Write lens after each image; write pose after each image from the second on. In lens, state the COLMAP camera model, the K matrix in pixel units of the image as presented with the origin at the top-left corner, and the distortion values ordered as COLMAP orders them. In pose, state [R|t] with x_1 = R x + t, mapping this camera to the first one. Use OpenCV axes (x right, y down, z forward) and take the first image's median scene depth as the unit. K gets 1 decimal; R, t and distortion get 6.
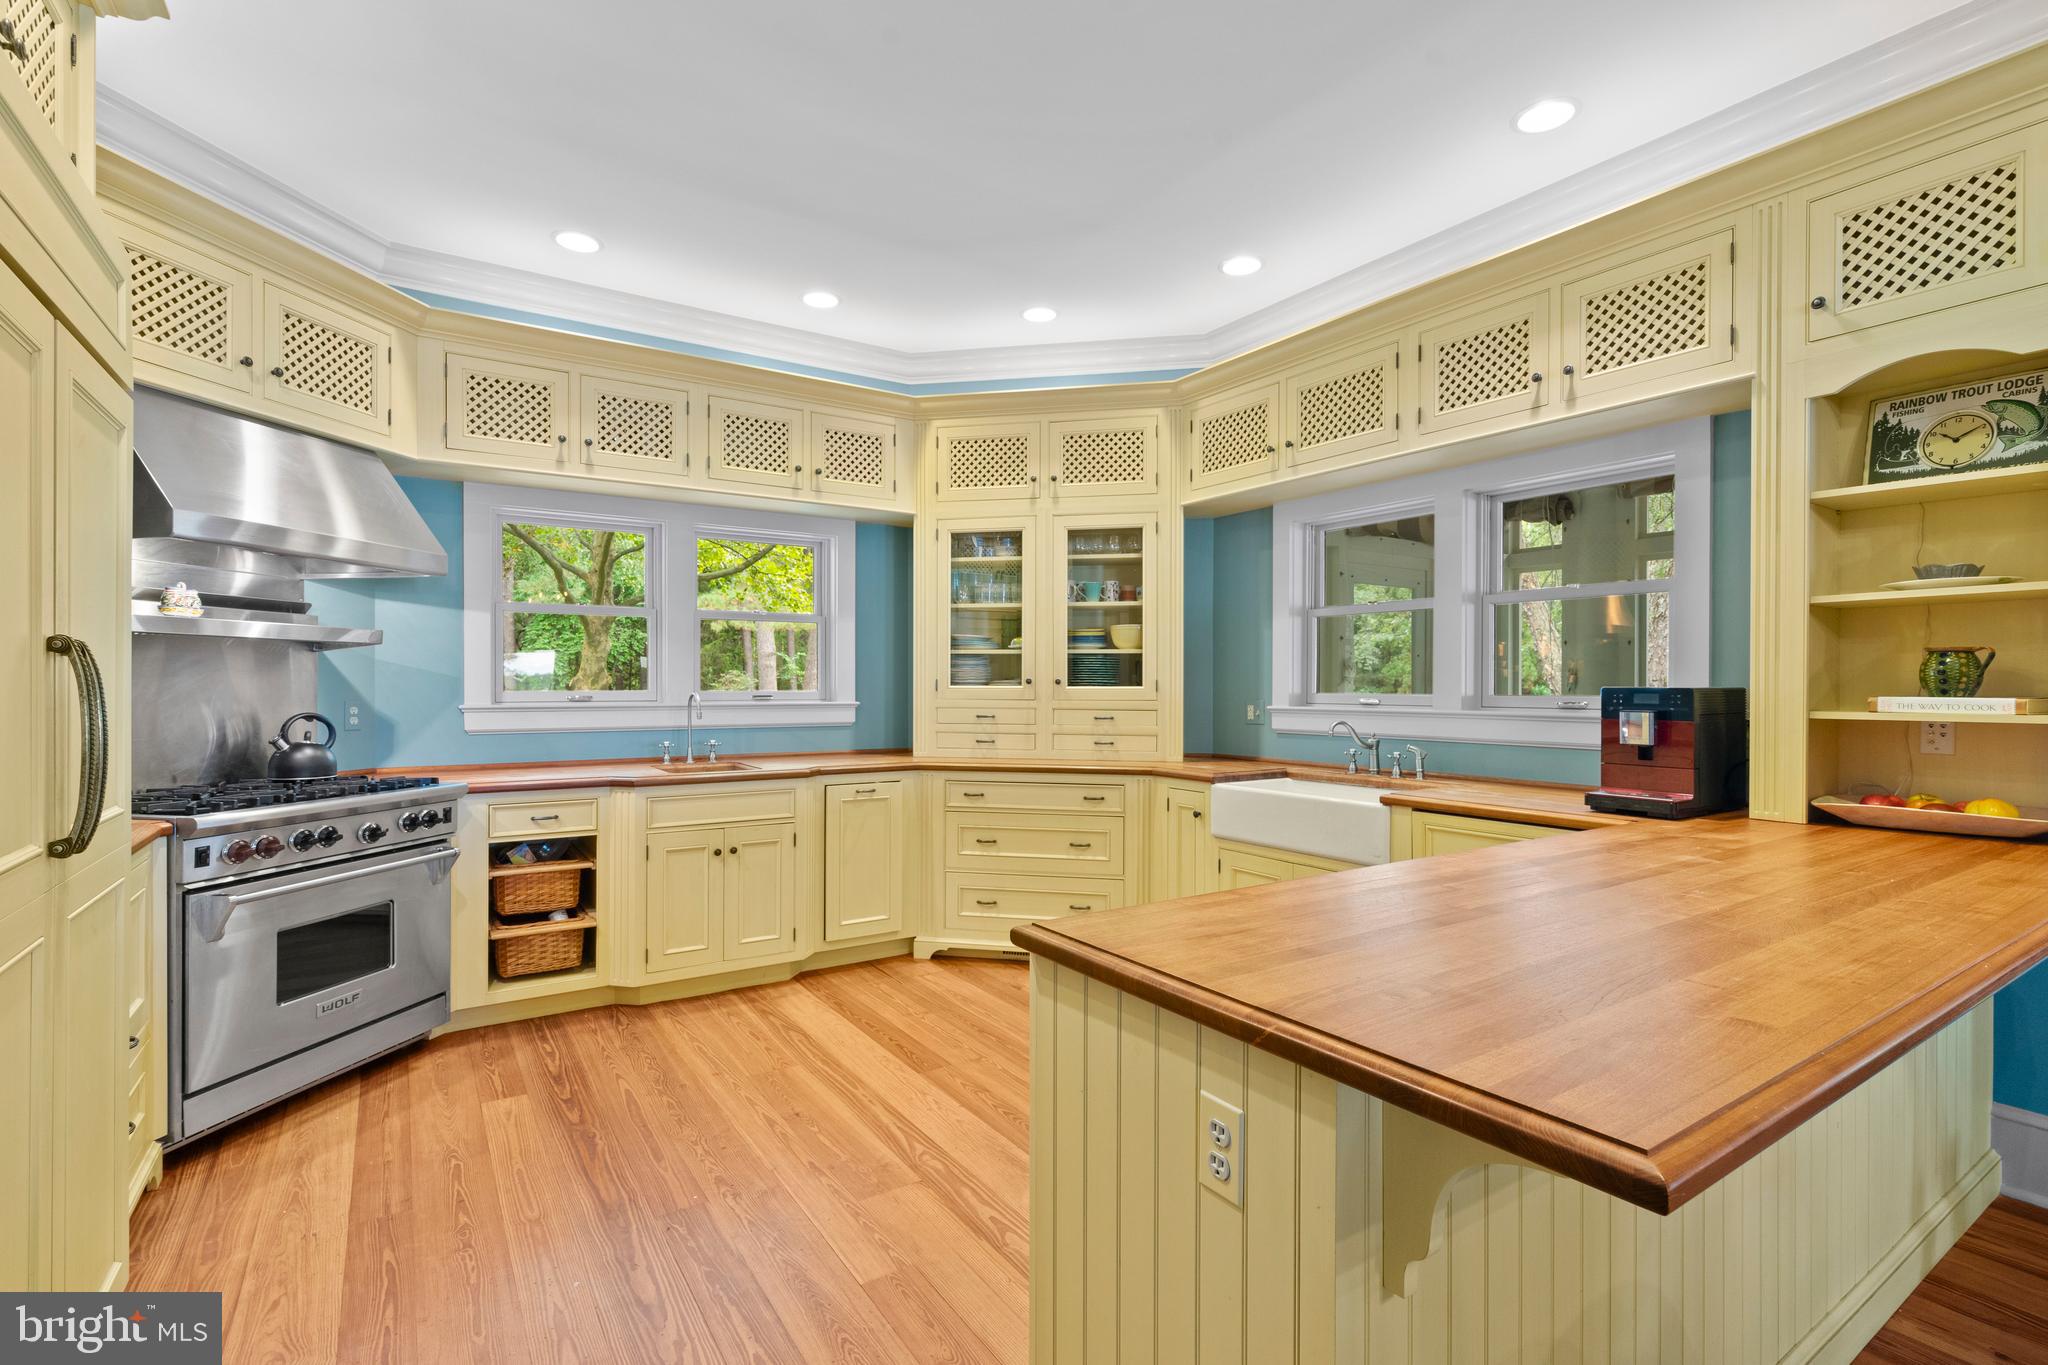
lens RADIAL K [[940.9, 0, 1008.5], [0, 940.9, 683.9], [0, 0, 1]] dist [-0.000424, 0.000539]
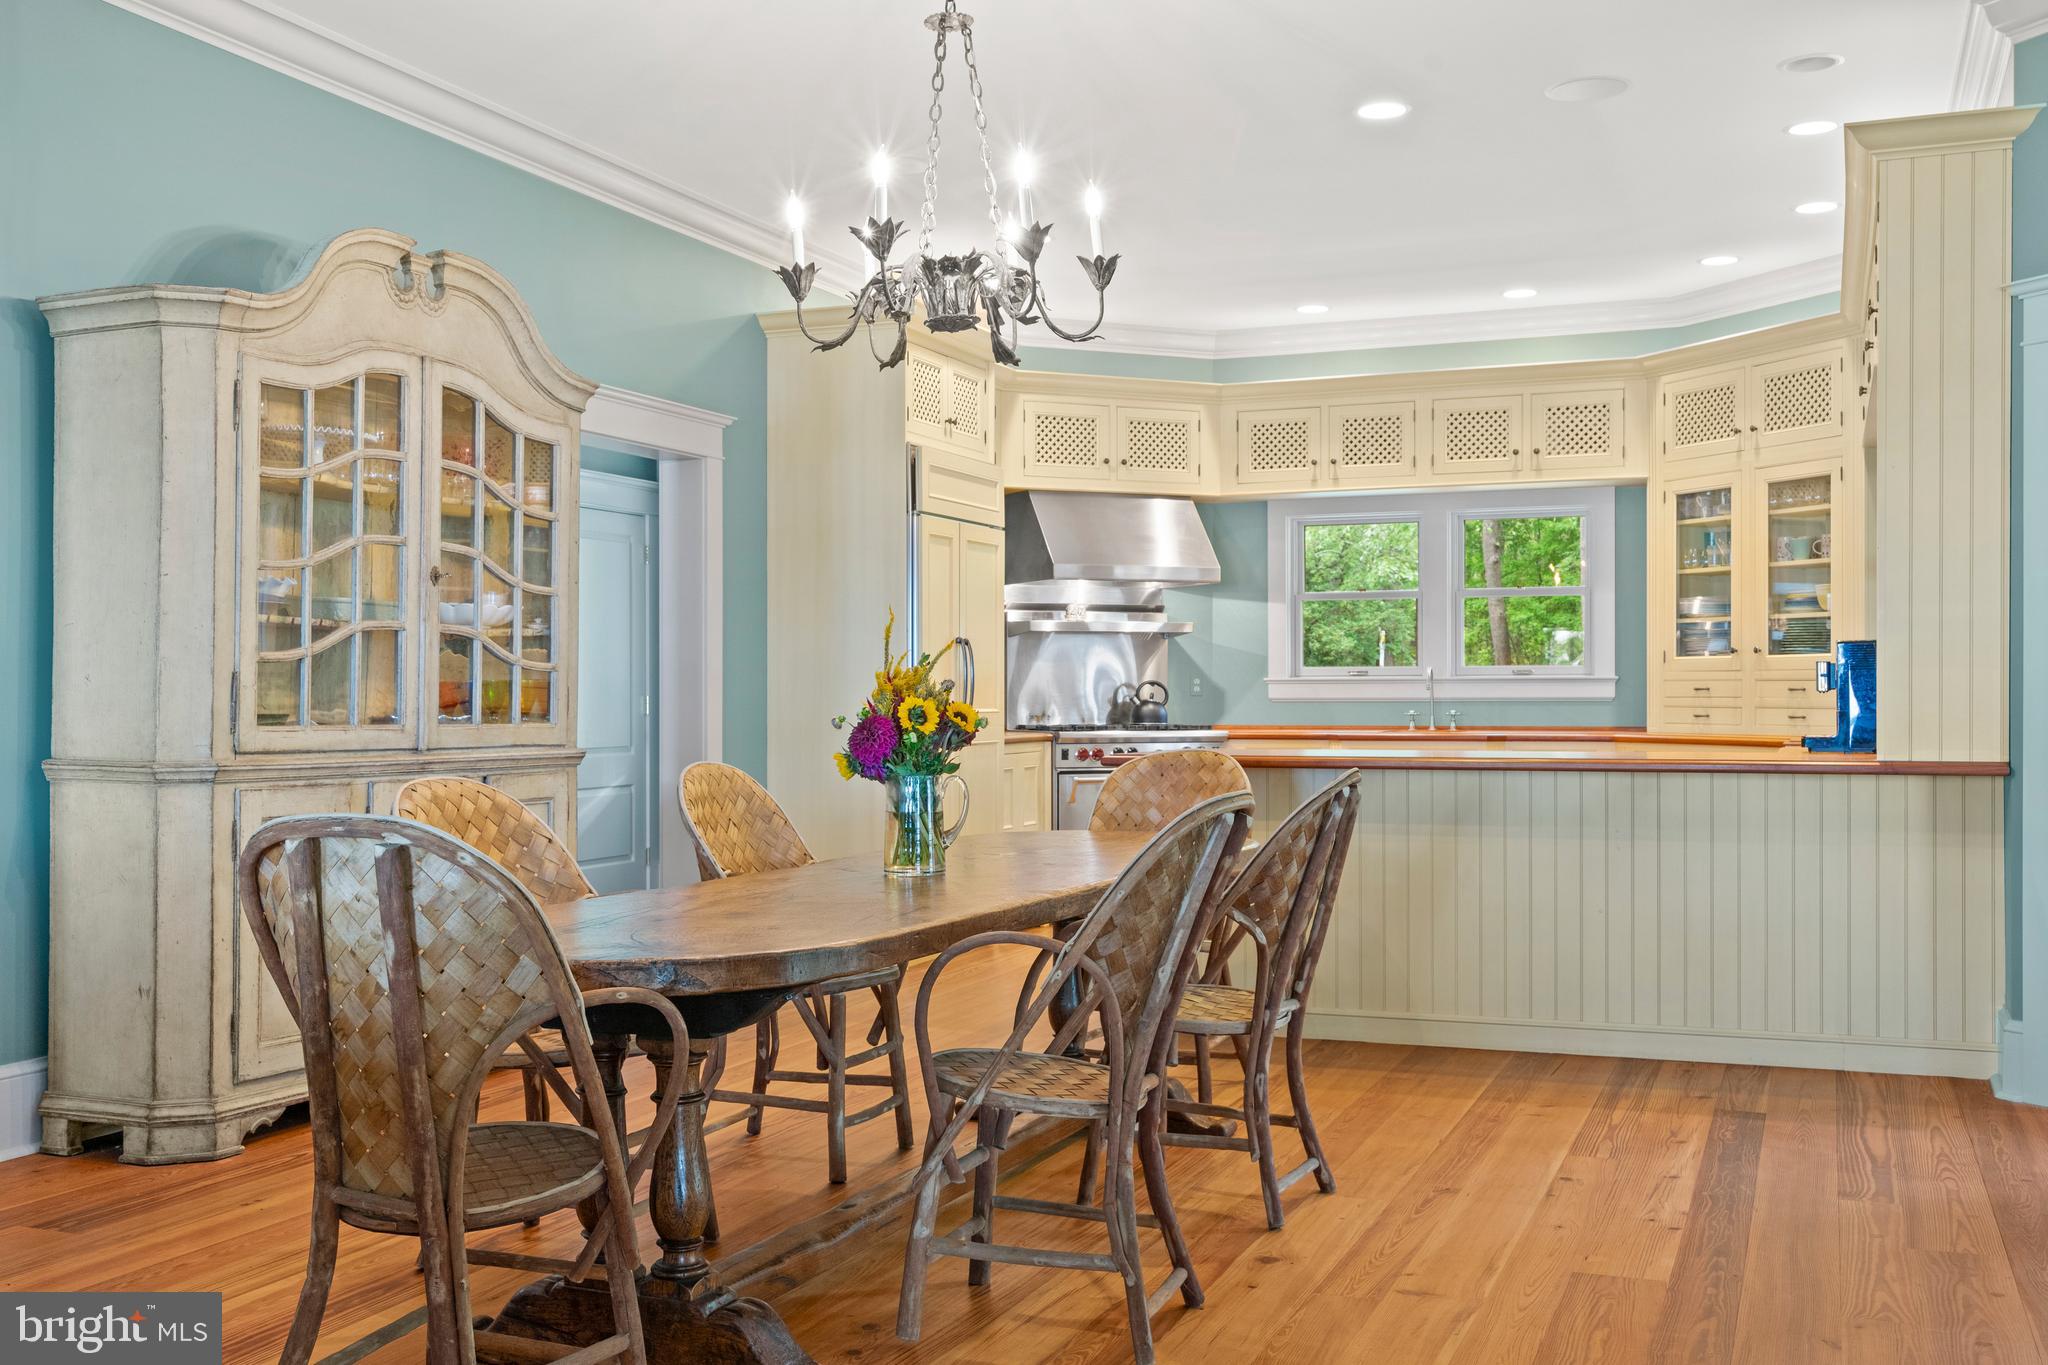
lens RADIAL K [[2045.6, 0, 1024.7], [0, 2045.6, 687.2], [0, 0, 1]] dist [0.012825, 0.000000]
pose [[0.577295, -0.007121, -0.816504, 1.293568], [0.005770, 0.999973, -0.004642, 0.039928], [0.816515, -0.002031, 0.577321, -0.748315]]
